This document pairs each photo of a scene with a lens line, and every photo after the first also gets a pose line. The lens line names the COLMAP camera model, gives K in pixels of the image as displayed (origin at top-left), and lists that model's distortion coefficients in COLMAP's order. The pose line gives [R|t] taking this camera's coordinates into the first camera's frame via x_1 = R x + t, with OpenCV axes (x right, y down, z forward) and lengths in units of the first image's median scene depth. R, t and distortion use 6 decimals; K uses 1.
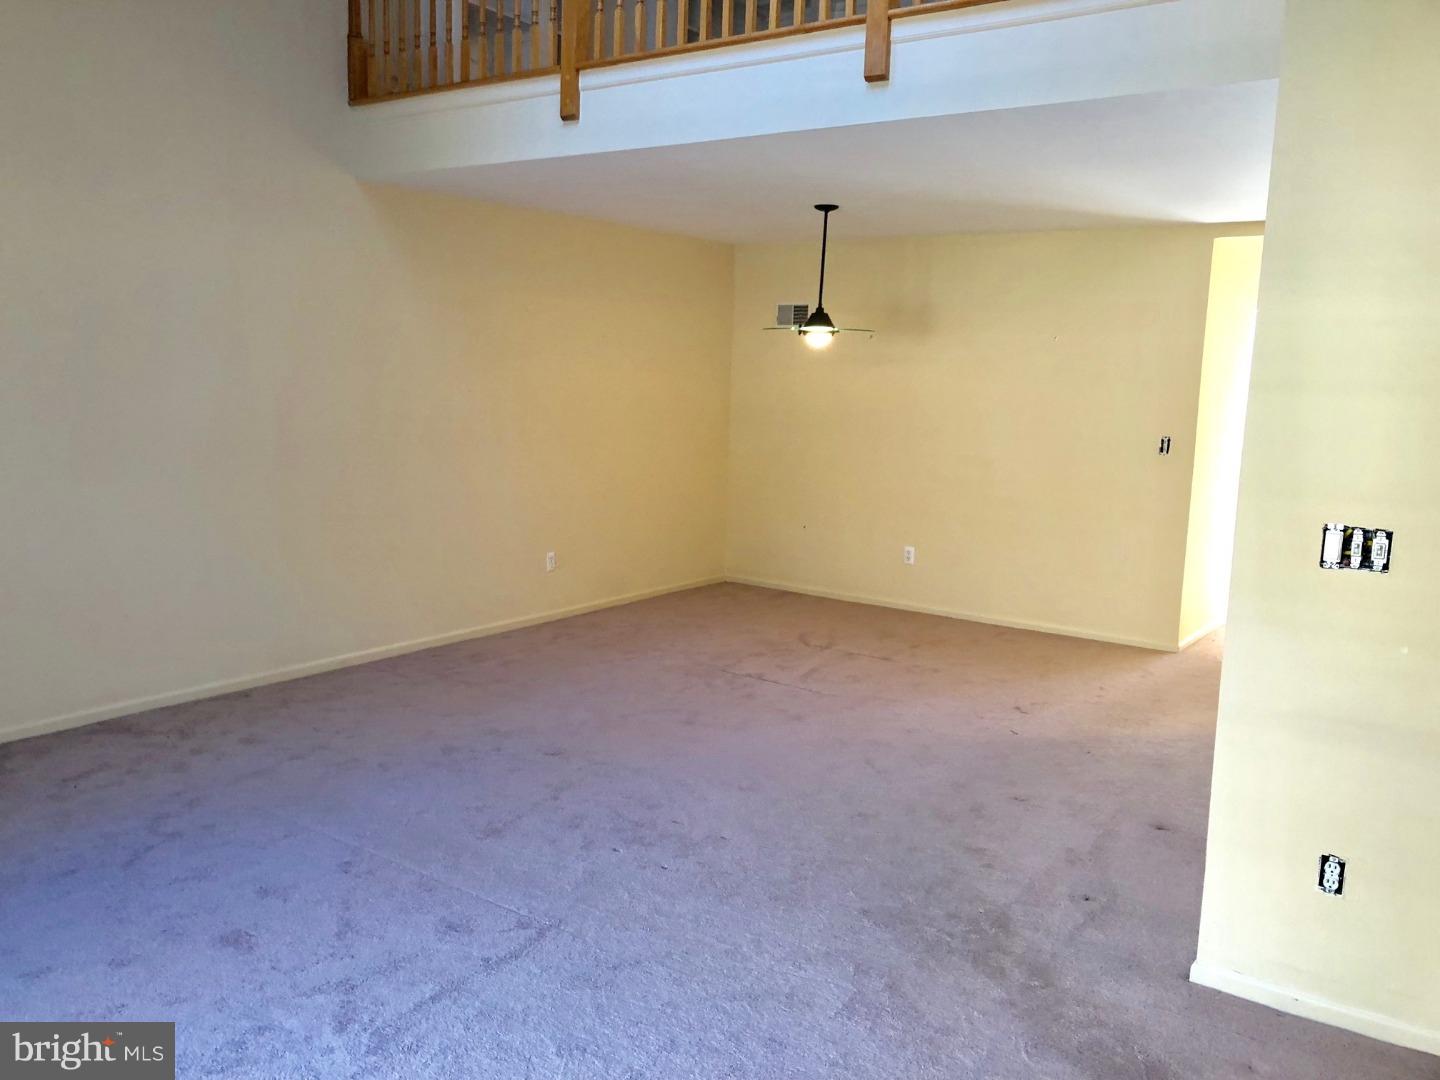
lens RADIAL K [[1286.5, 0, 720.0], [0, 1286.5, 540.0], [0, 0, 1]] dist [0.040019, -0.014508]
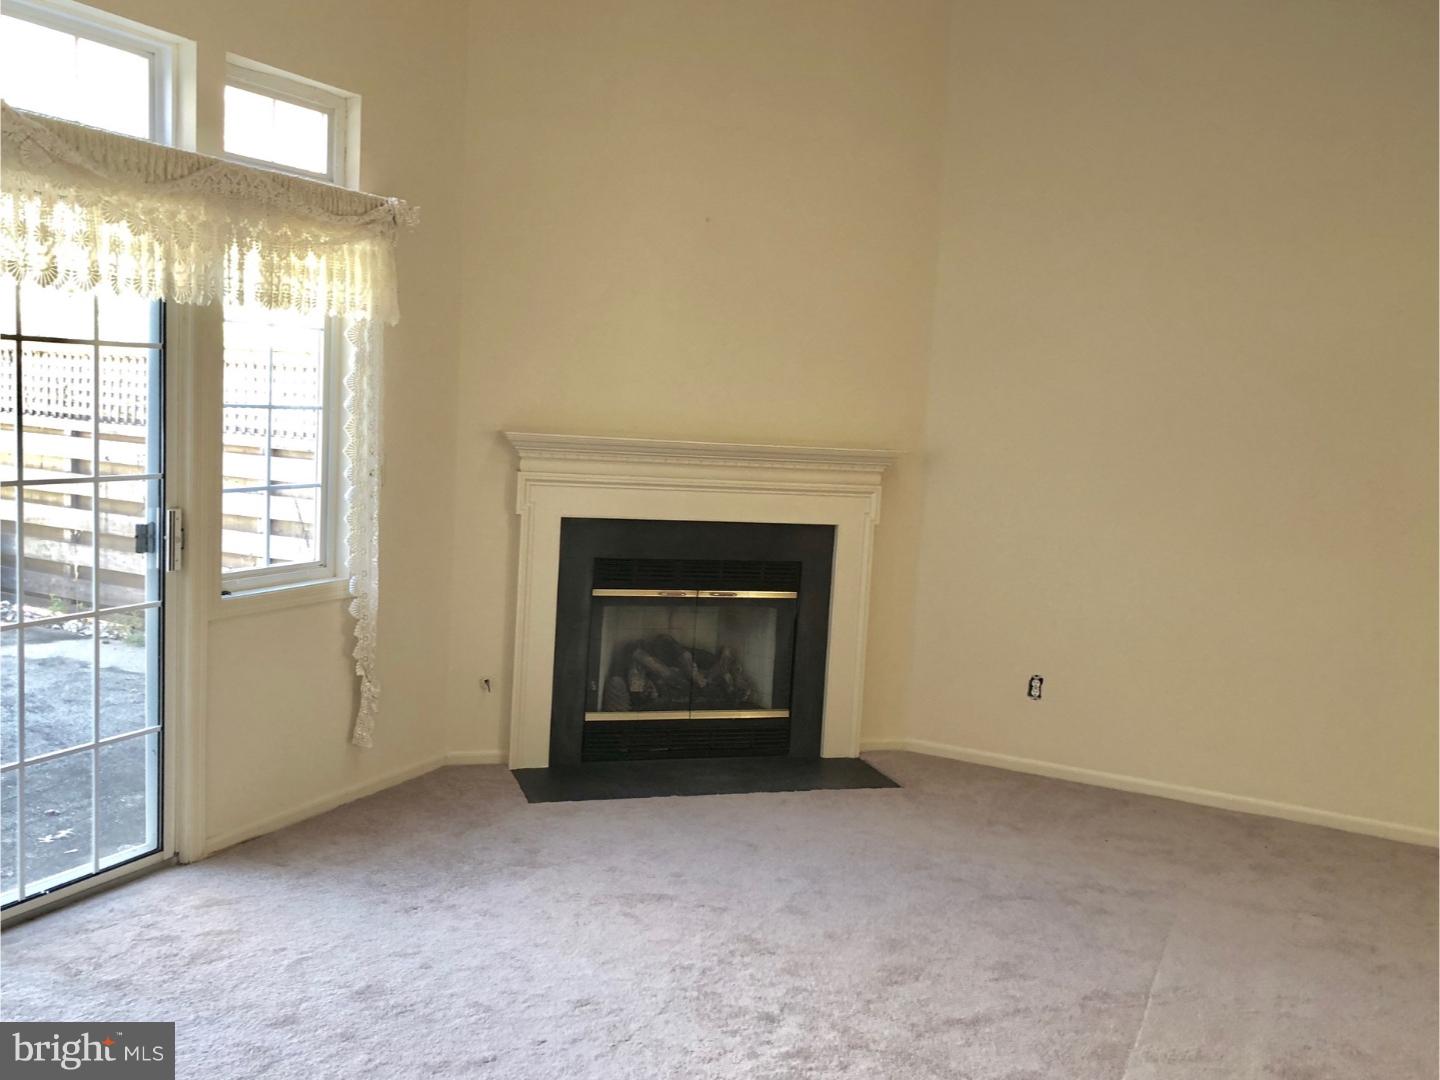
lens RADIAL K [[1286.5, 0, 720.0], [0, 1286.5, 540.0], [0, 0, 1]] dist [0.040019, -0.014508]
pose [[0.188831, 0.120235, -0.974621, 0.574242], [-0.203399, 0.975743, 0.080965, -0.091576], [0.960714, 0.182948, 0.208706, 0.551354]]
